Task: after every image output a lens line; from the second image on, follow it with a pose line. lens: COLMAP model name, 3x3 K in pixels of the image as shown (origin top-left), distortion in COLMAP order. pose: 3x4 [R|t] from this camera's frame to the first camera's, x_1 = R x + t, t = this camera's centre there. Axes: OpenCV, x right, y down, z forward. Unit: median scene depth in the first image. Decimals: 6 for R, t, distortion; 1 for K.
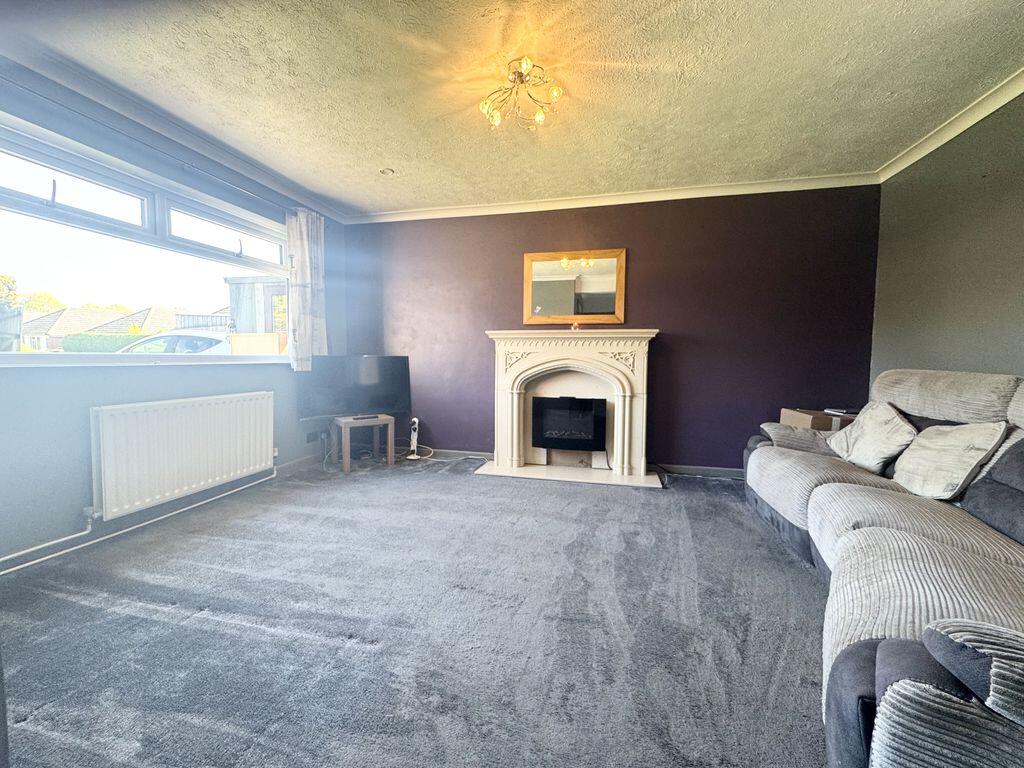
lens RADIAL K [[412.0, 0, 511.2], [0, 412.0, 378.5], [0, 0, 1]] dist [-0.002786, -0.000151]
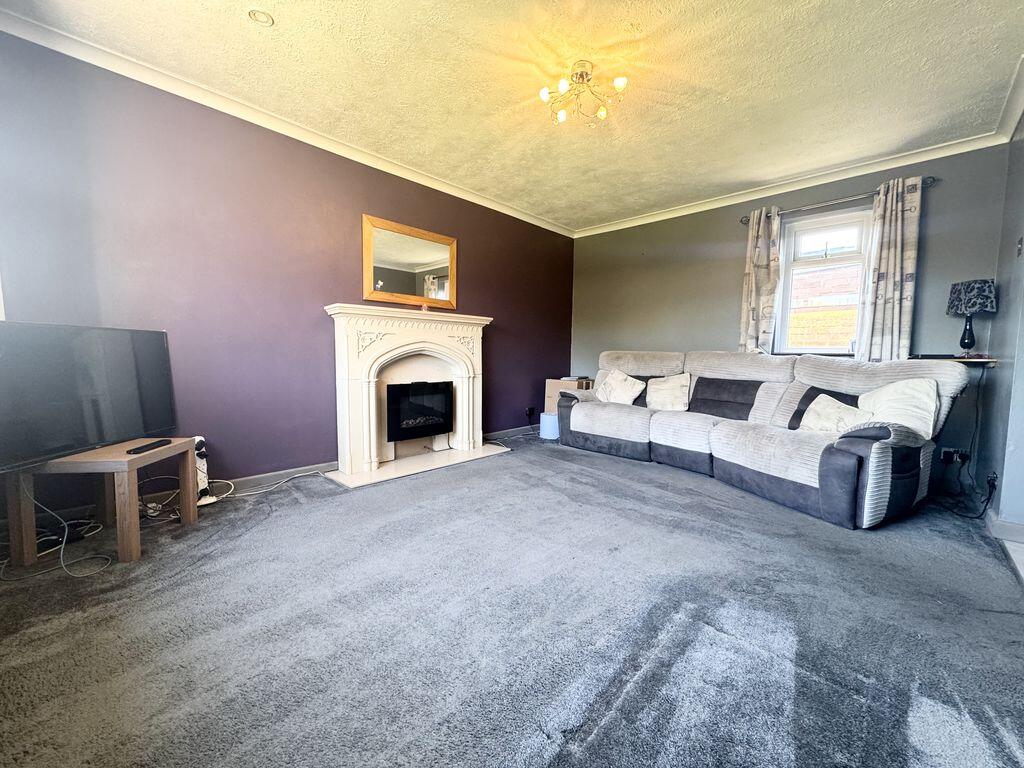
lens RADIAL K [[412.0, 0, 510.3], [0, 412.0, 378.8], [0, 0, 1]] dist [-0.002786, -0.000151]
pose [[0.498246, -0.056102, 0.865219, -0.599995], [0.036079, 0.998382, 0.043960, 0.002781], [-0.866284, 0.009314, 0.499464, 0.358798]]
